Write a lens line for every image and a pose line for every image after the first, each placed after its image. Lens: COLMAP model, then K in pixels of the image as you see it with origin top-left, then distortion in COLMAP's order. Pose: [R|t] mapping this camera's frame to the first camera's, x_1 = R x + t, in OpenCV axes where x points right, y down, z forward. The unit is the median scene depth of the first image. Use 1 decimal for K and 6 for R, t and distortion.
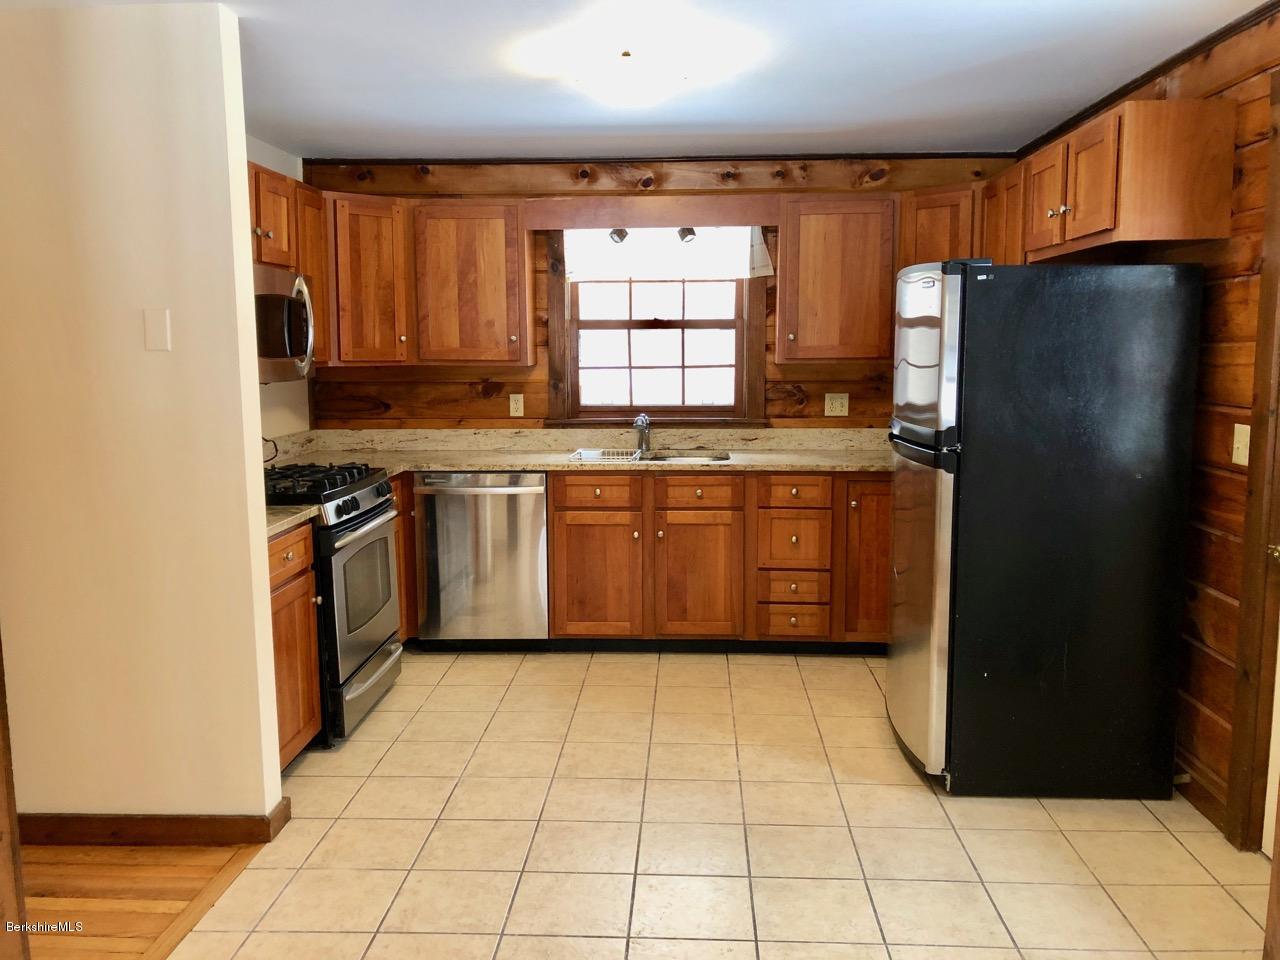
lens RADIAL K [[1063.7, 0, 639.9], [0, 1063.7, 479.2], [0, 0, 1]] dist [0.037878, -0.030587]
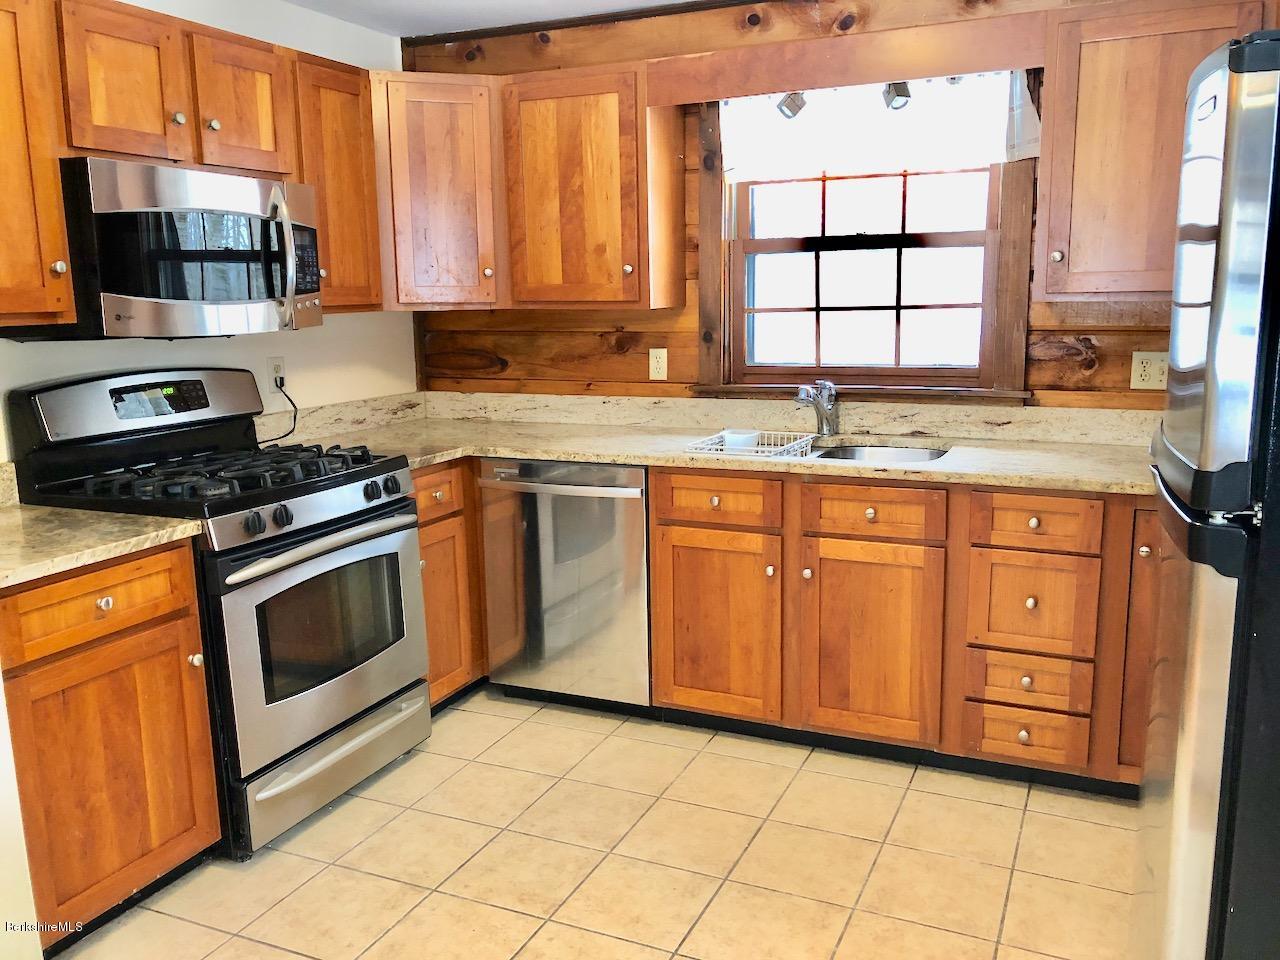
lens RADIAL K [[1063.7, 0, 632.7], [0, 1063.7, 481.2], [0, 0, 1]] dist [0.037878, -0.030587]
pose [[0.924642, 0.055054, -0.376838, 0.152447], [-0.032979, 0.997354, 0.064788, -0.039436], [0.379408, -0.047478, 0.924011, 0.352874]]
